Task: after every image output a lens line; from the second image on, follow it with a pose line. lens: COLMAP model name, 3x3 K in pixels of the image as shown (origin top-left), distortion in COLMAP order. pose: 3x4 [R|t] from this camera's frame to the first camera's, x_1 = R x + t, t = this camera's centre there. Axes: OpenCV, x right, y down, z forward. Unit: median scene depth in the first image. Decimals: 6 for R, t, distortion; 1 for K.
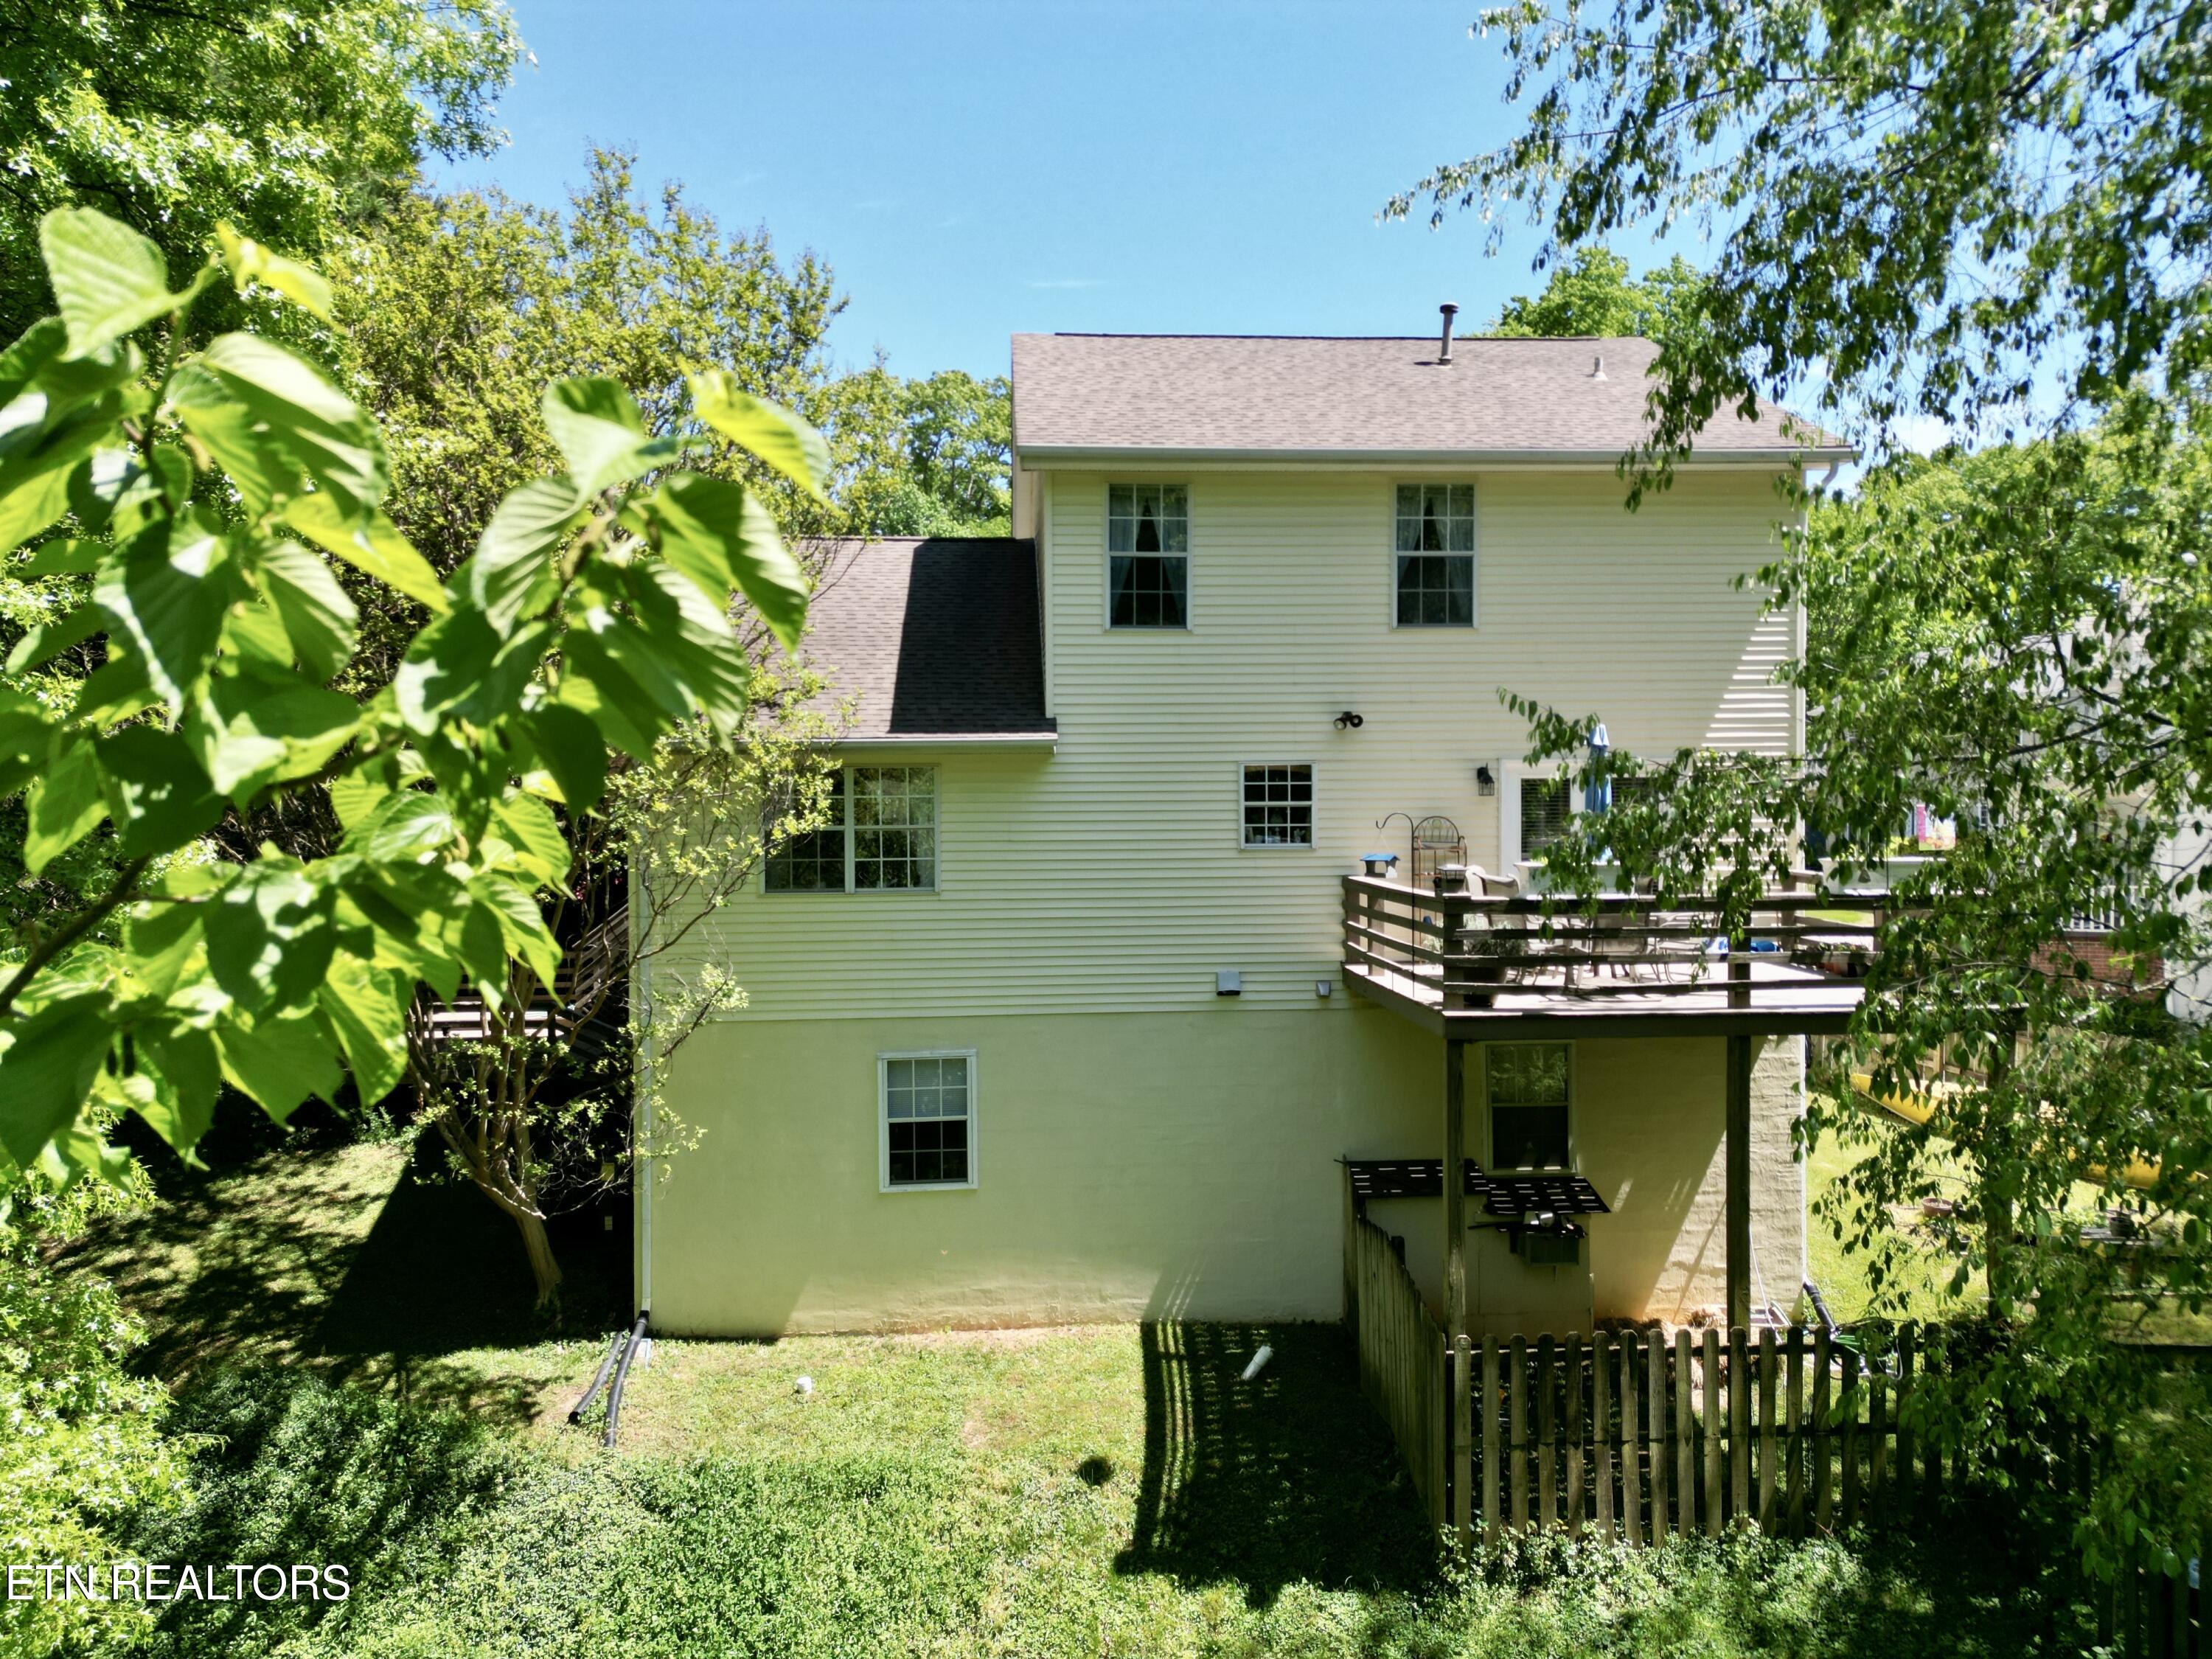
lens RADIAL K [[1544.6, 0, 1106.0], [0, 1544.6, 829.5], [0, 0, 1]] dist [0.082135, -0.000996]
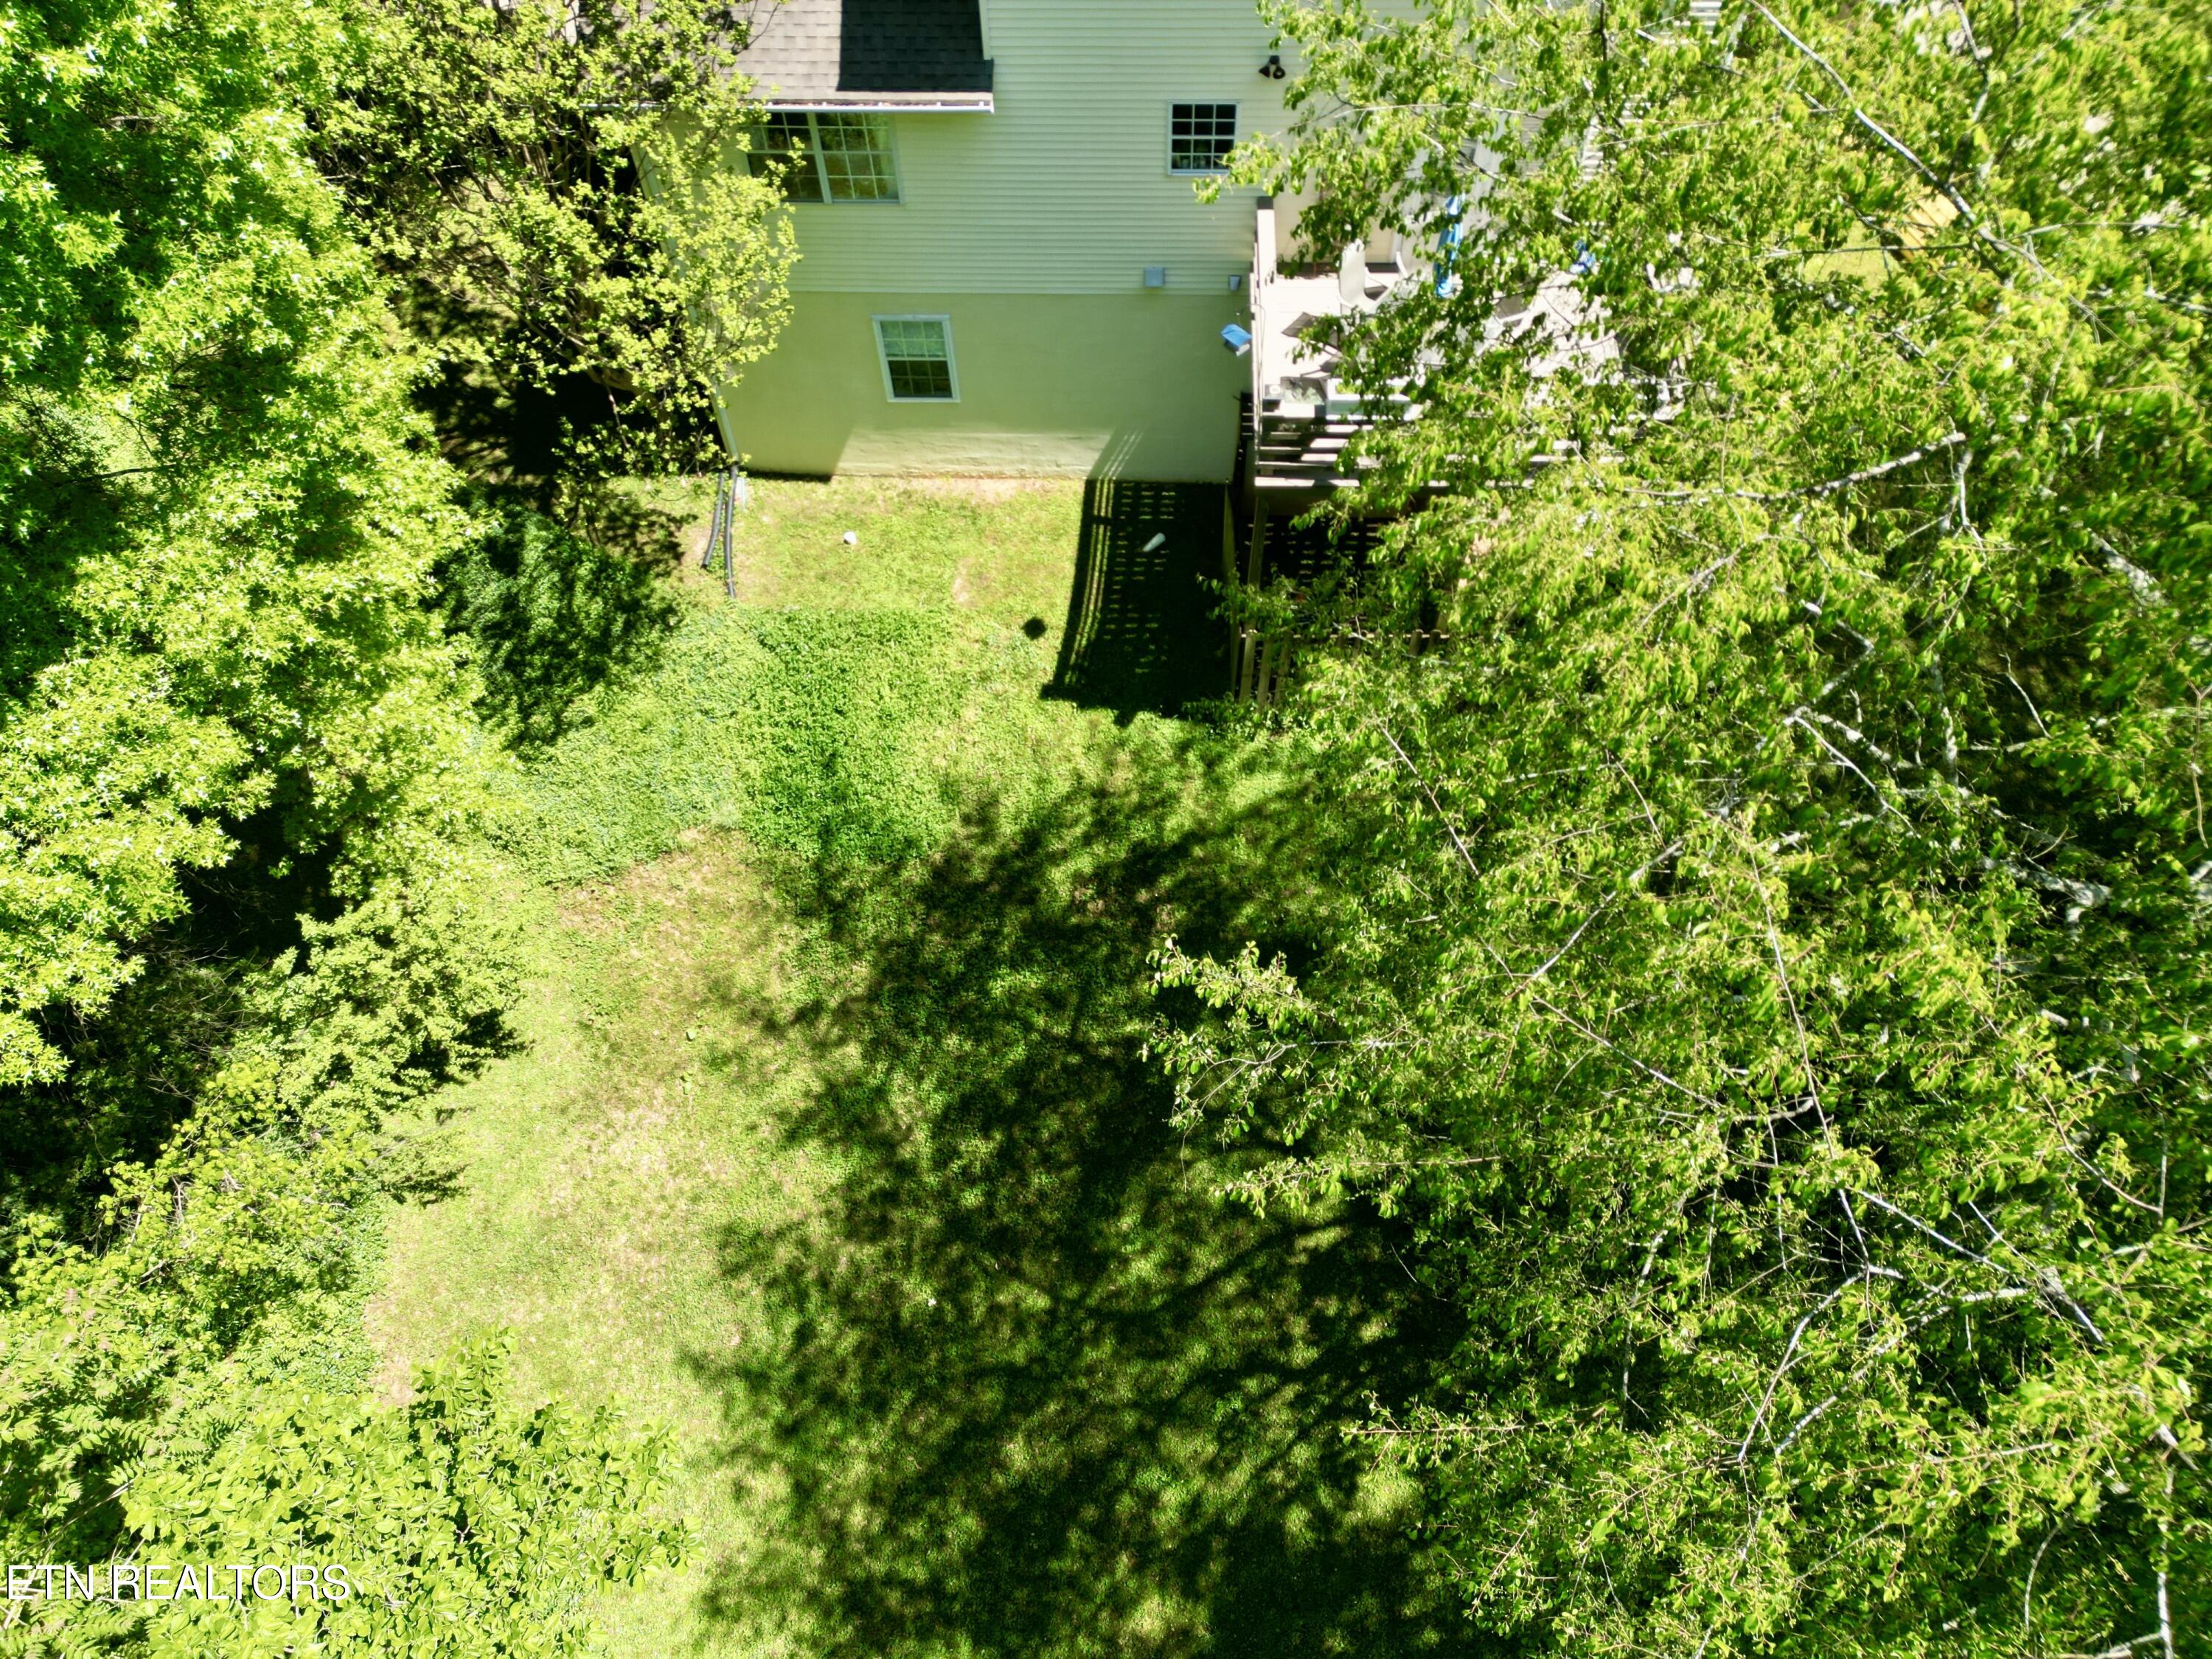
lens RADIAL K [[1544.6, 0, 1106.0], [0, 1544.6, 829.5], [0, 0, 1]] dist [0.082135, -0.000996]
pose [[0.994811, 0.082576, -0.059435, 0.155608], [0.004973, 0.544016, 0.839060, -0.708270], [0.101620, -0.835001, 0.540783, -0.012546]]
